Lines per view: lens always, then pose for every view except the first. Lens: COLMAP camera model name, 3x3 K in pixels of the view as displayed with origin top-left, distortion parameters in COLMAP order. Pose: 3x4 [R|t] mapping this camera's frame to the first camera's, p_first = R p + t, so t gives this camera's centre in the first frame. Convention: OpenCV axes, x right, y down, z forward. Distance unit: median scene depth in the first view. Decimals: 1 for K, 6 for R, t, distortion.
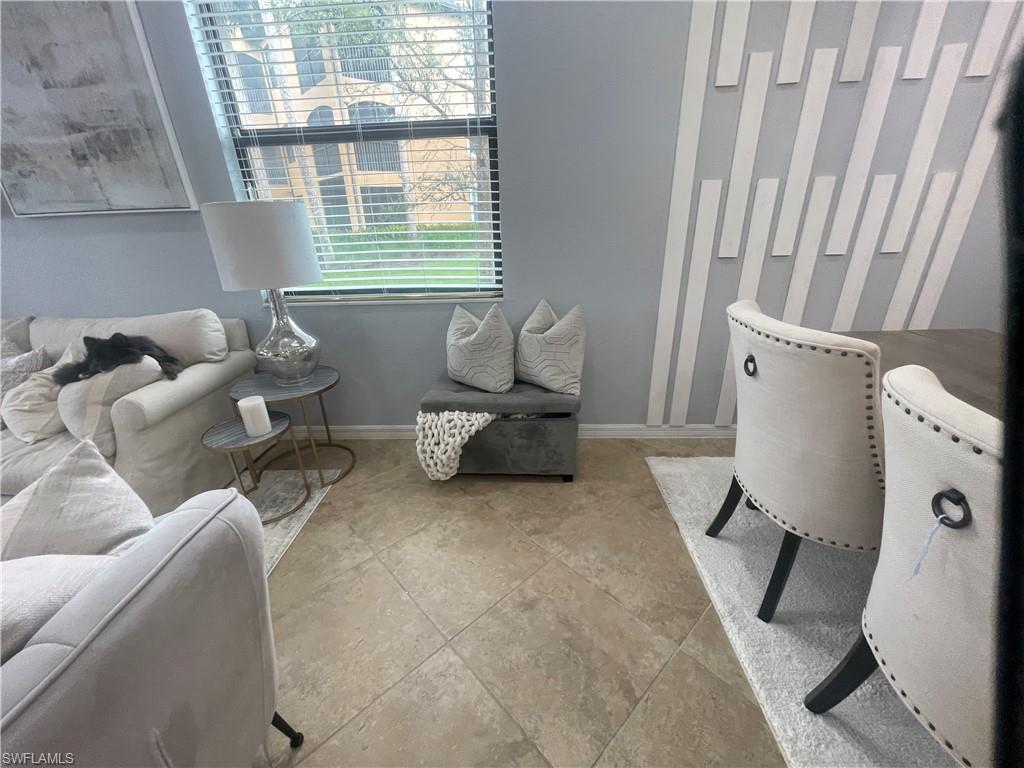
lens RADIAL K [[414.0, 0, 511.0], [0, 414.0, 390.2], [0, 0, 1]] dist [0.000897, 0.000117]
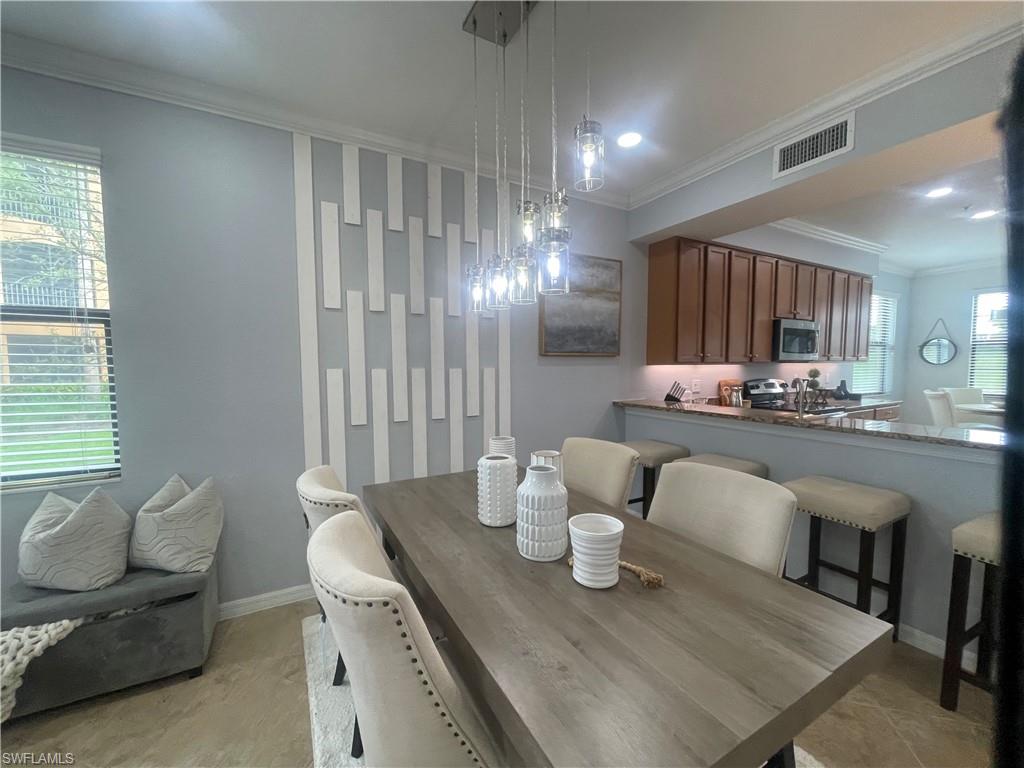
lens RADIAL K [[412.1, 0, 508.9], [0, 412.1, 390.7], [0, 0, 1]] dist [-0.000387, 0.000861]
pose [[0.851633, -0.009180, 0.524058, 0.263905], [0.188375, 0.938401, -0.289686, 0.029546], [-0.489117, 0.345425, 0.800903, -0.262704]]
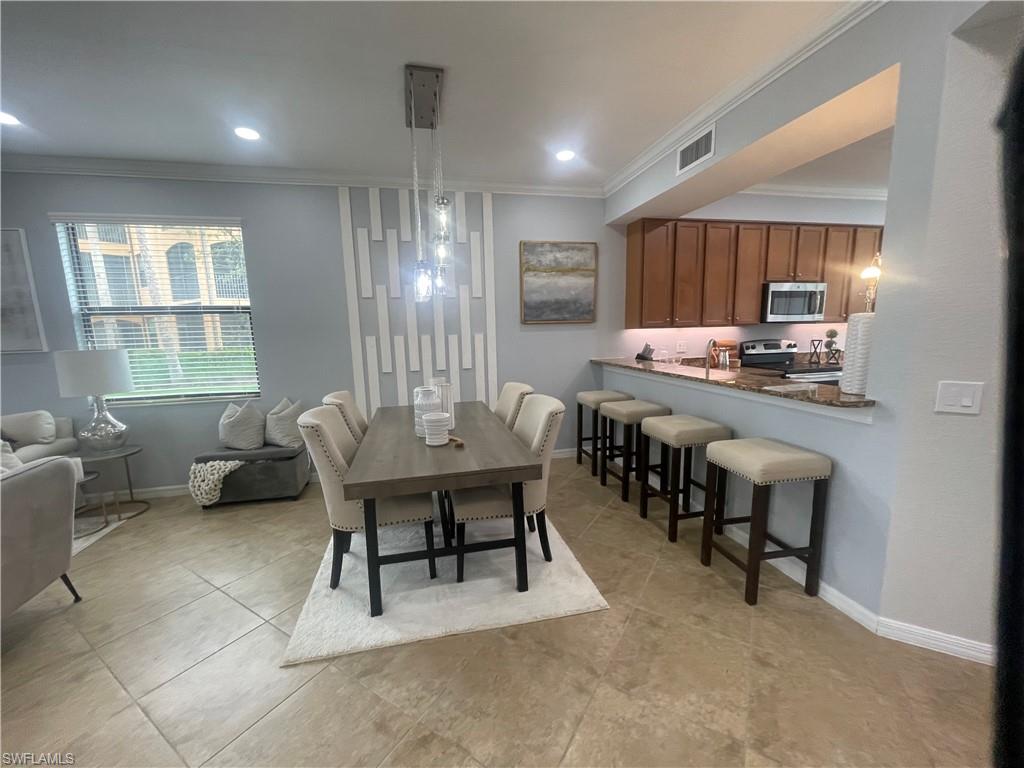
lens RADIAL K [[412.1, 0, 508.1], [0, 412.1, 392.2], [0, 0, 1]] dist [-0.000387, 0.000861]
pose [[0.964547, -0.032938, 0.261849, 0.577617], [0.098920, 0.964970, -0.242999, 0.302992], [-0.244673, 0.260286, 0.934016, -0.946363]]
